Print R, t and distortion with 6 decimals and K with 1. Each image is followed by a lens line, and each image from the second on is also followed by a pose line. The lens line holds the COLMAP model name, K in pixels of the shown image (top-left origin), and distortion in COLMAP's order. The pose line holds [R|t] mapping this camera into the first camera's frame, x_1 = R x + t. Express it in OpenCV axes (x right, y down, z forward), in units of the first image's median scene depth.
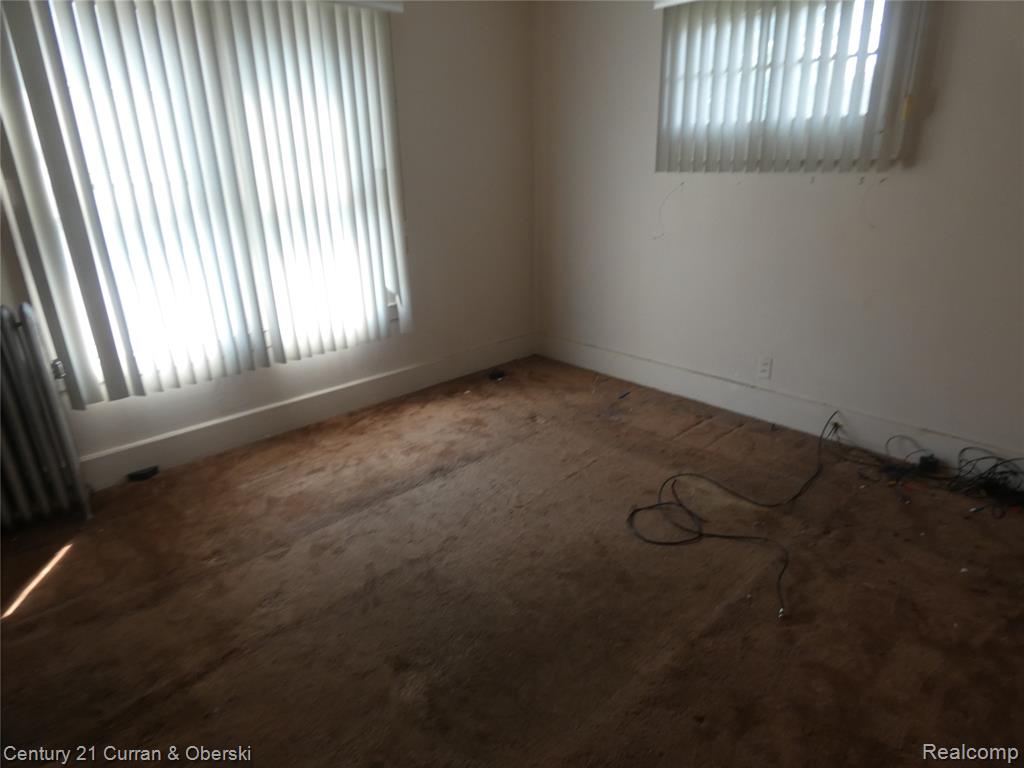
lens RADIAL K [[608.9, 0, 508.3], [0, 608.9, 380.3], [0, 0, 1]] dist [0.014488, -0.015294]
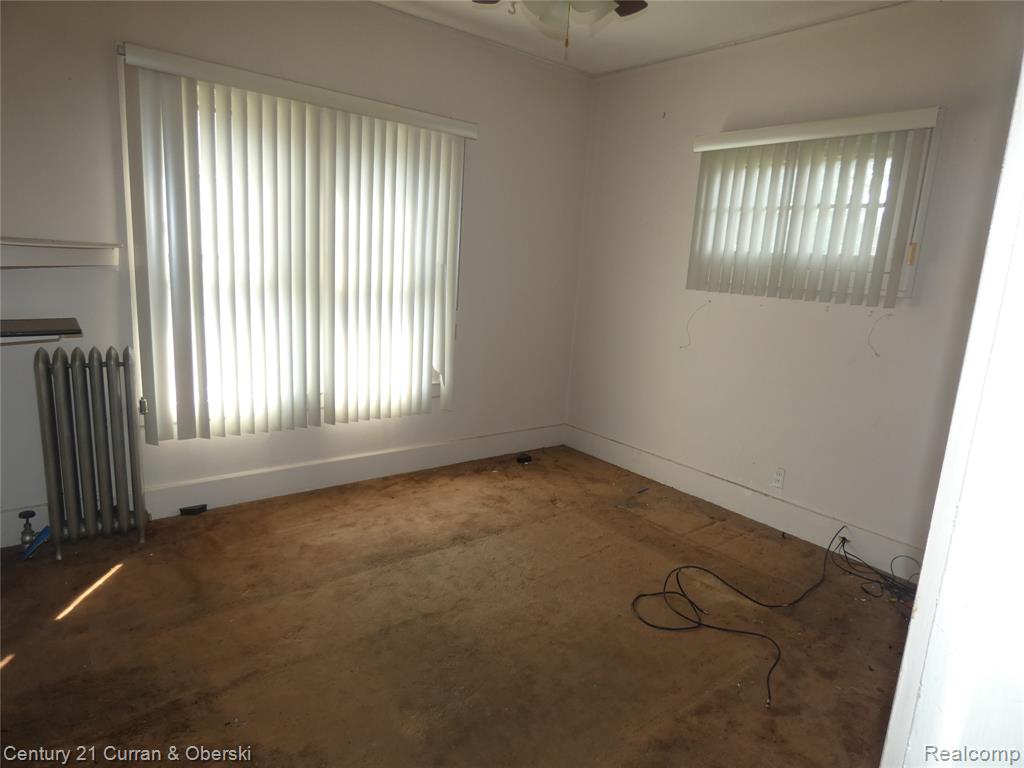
lens RADIAL K [[608.9, 0, 513.9], [0, 608.9, 386.1], [0, 0, 1]] dist [0.014488, -0.015294]
pose [[0.993460, 0.100997, -0.053253, 0.010545], [-0.107691, 0.983824, -0.143151, 0.030631], [0.037934, 0.147950, 0.988267, -0.097790]]
